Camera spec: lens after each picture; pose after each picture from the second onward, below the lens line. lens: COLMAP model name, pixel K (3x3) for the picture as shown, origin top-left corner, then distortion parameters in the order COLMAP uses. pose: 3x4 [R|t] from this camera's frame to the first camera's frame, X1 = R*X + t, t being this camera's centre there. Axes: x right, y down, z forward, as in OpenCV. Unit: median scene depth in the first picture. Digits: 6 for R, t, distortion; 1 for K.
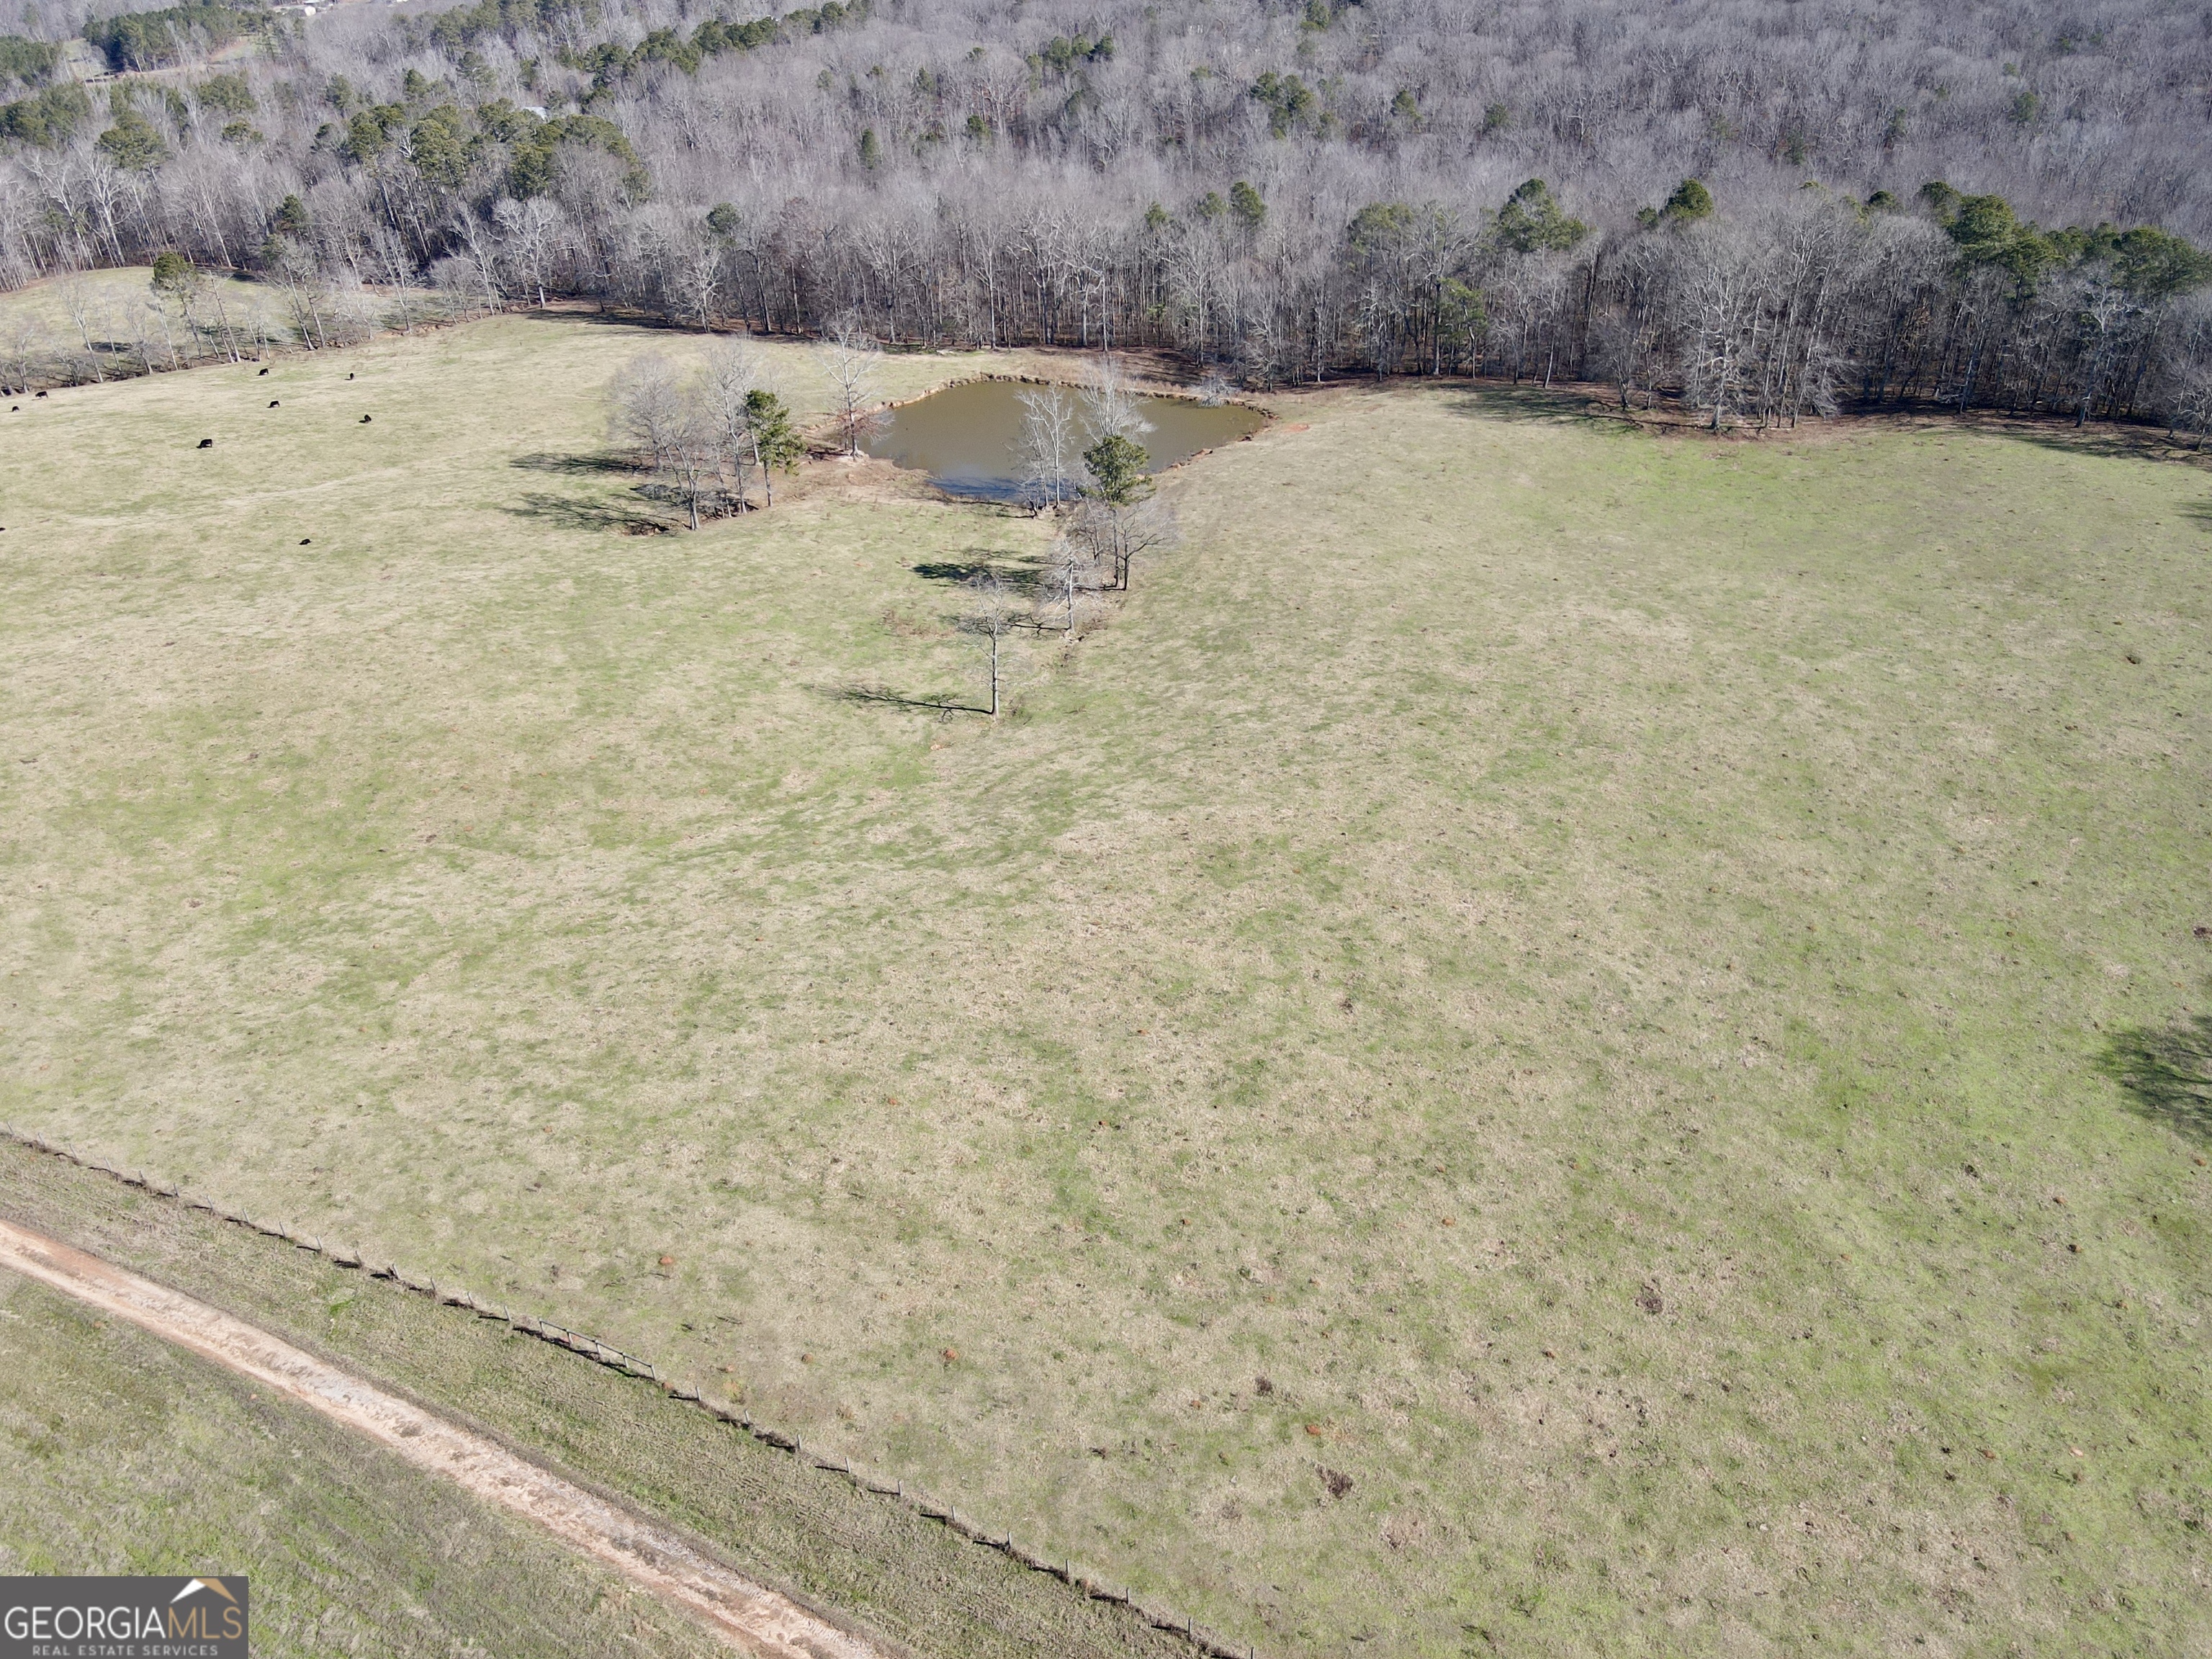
lens RADIAL K [[1653.9, 0, 1108.4], [0, 1653.9, 826.8], [0, 0, 1]] dist [0.010086, 0.016080]
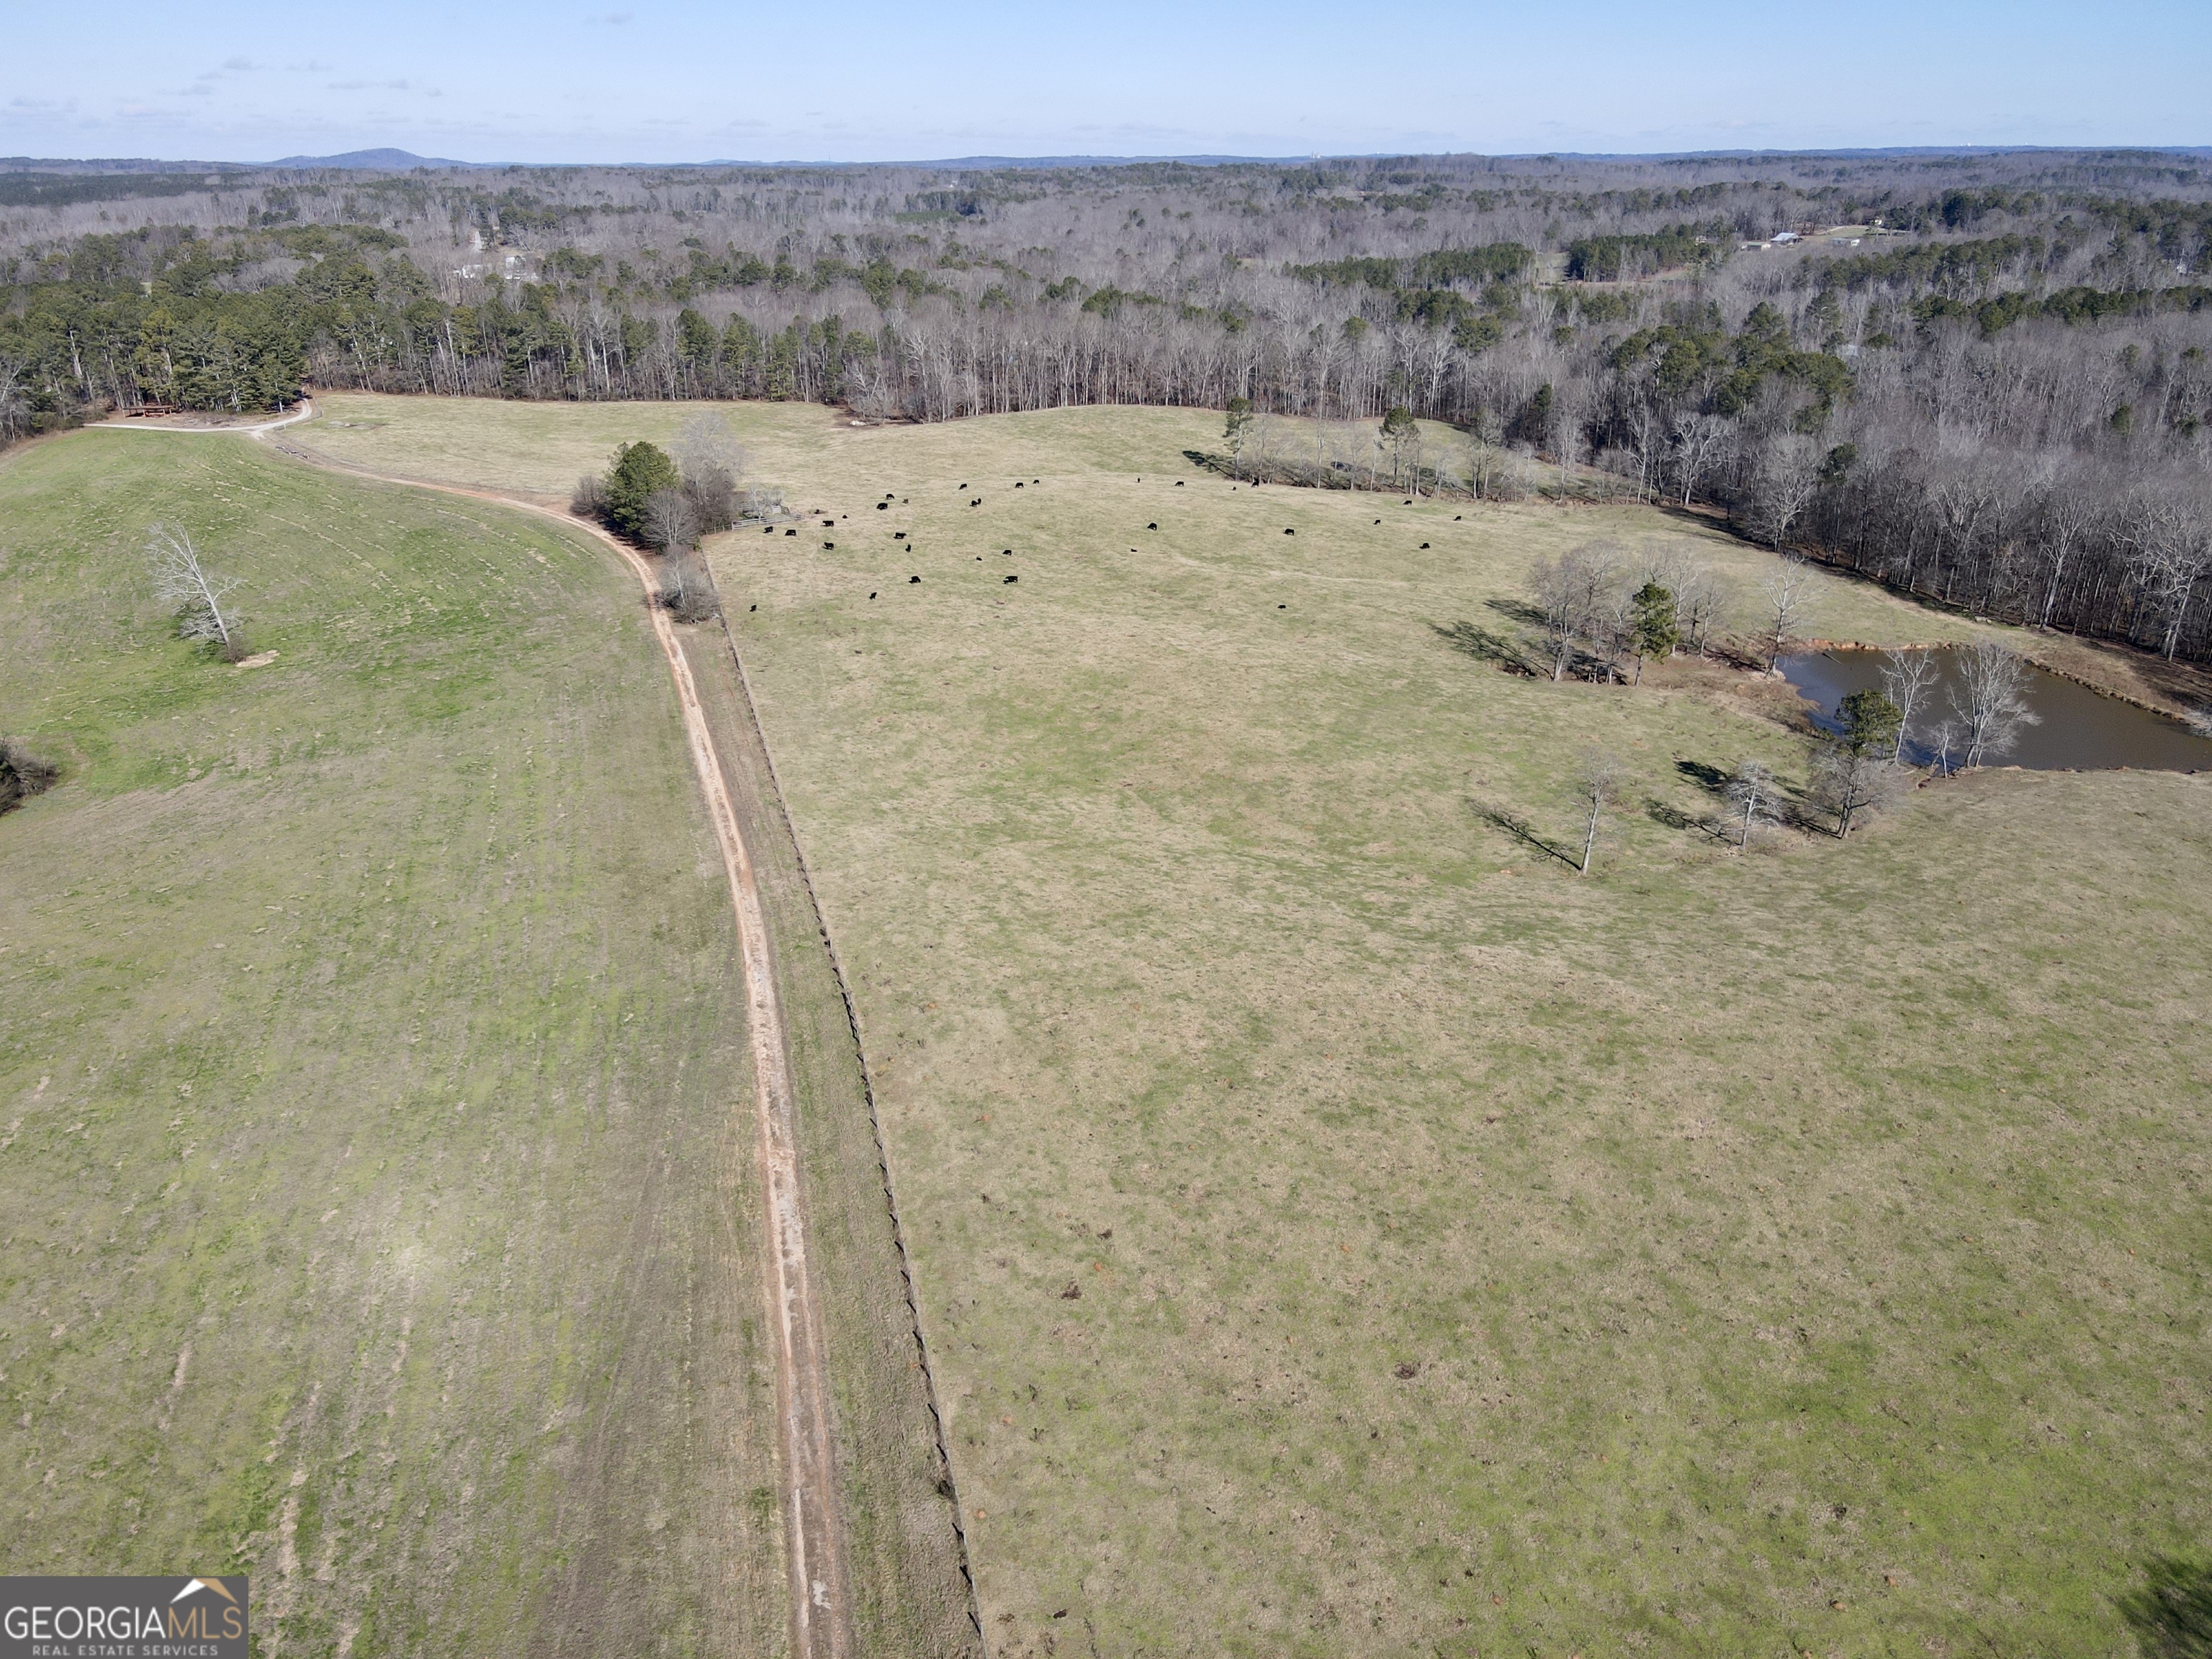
lens RADIAL K [[1653.9, 0, 1092.4], [0, 1653.9, 830.6], [0, 0, 1]] dist [0.010086, 0.016080]
pose [[0.655495, 0.330175, -0.679198, 0.568816], [-0.407322, 0.911904, 0.050192, -0.016908], [0.635936, 0.243752, 0.732237, -0.050537]]
